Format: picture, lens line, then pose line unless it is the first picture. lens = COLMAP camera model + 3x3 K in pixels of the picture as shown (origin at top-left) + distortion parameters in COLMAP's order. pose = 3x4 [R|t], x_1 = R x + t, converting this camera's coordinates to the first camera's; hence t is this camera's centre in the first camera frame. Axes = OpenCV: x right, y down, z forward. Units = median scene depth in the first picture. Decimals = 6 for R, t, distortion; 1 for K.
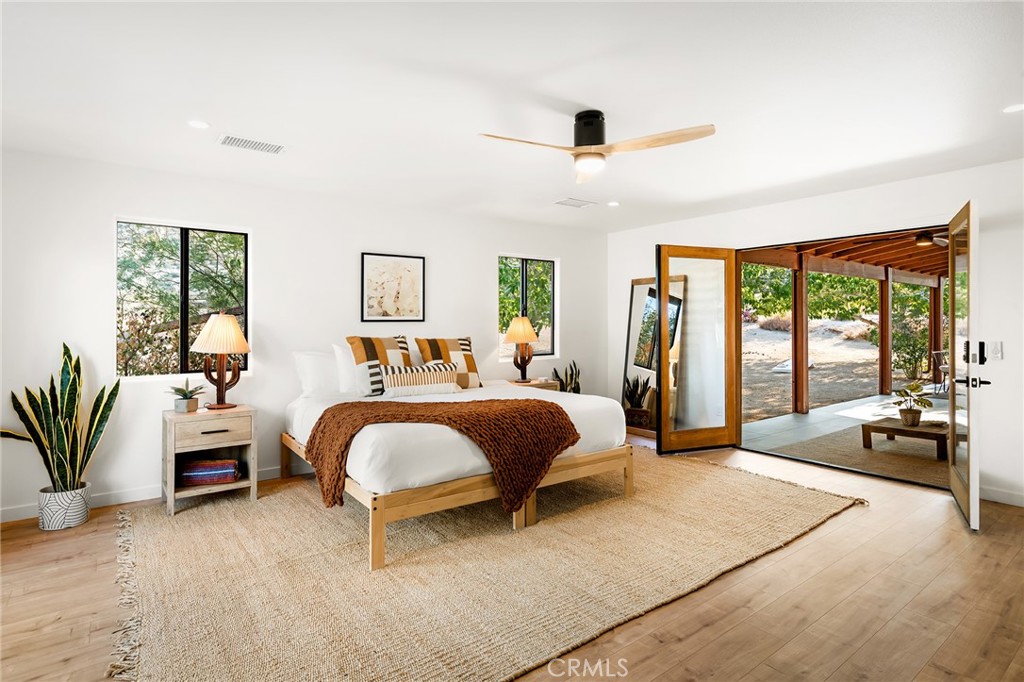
lens RADIAL K [[520.4, 0, 514.6], [0, 520.4, 322.0], [0, 0, 1]] dist [0.000246, -0.000290]
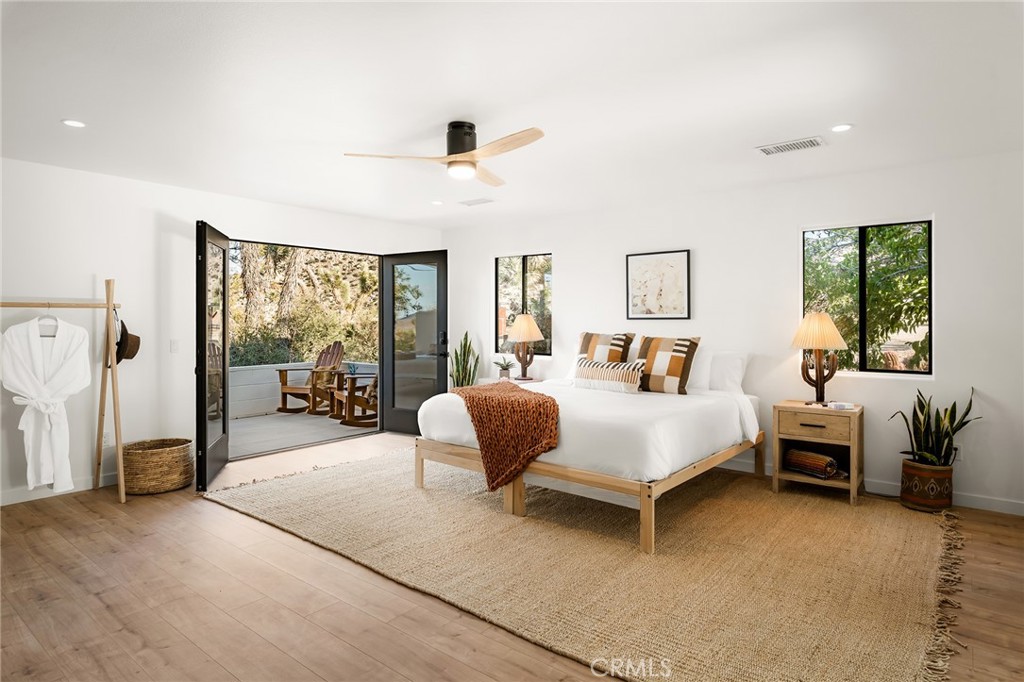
lens RADIAL K [[551.3, 0, 511.4], [0, 551.3, 317.1], [0, 0, 1]] dist [-0.003418, -0.000883]
pose [[0.268860, -0.001790, -0.963178, 0.879408], [-0.000904, 0.999997, -0.002111, -0.003214], [0.963179, 0.001439, 0.268858, 0.558099]]
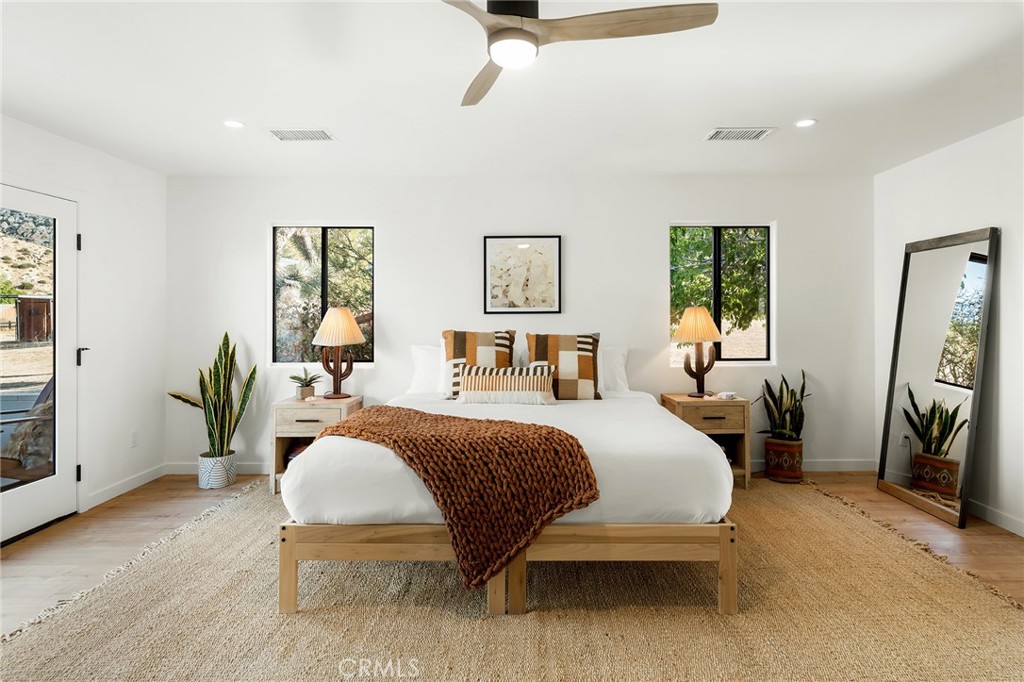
lens RADIAL K [[537.9, 0, 528.8], [0, 537.9, 311.9], [0, 0, 1]] dist [0.003257, 0.000147]
pose [[0.811160, -0.003076, -0.584817, 0.368647], [0.001776, 0.999995, -0.002797, -0.000962], [0.584822, 0.001230, 0.811161, 0.354560]]
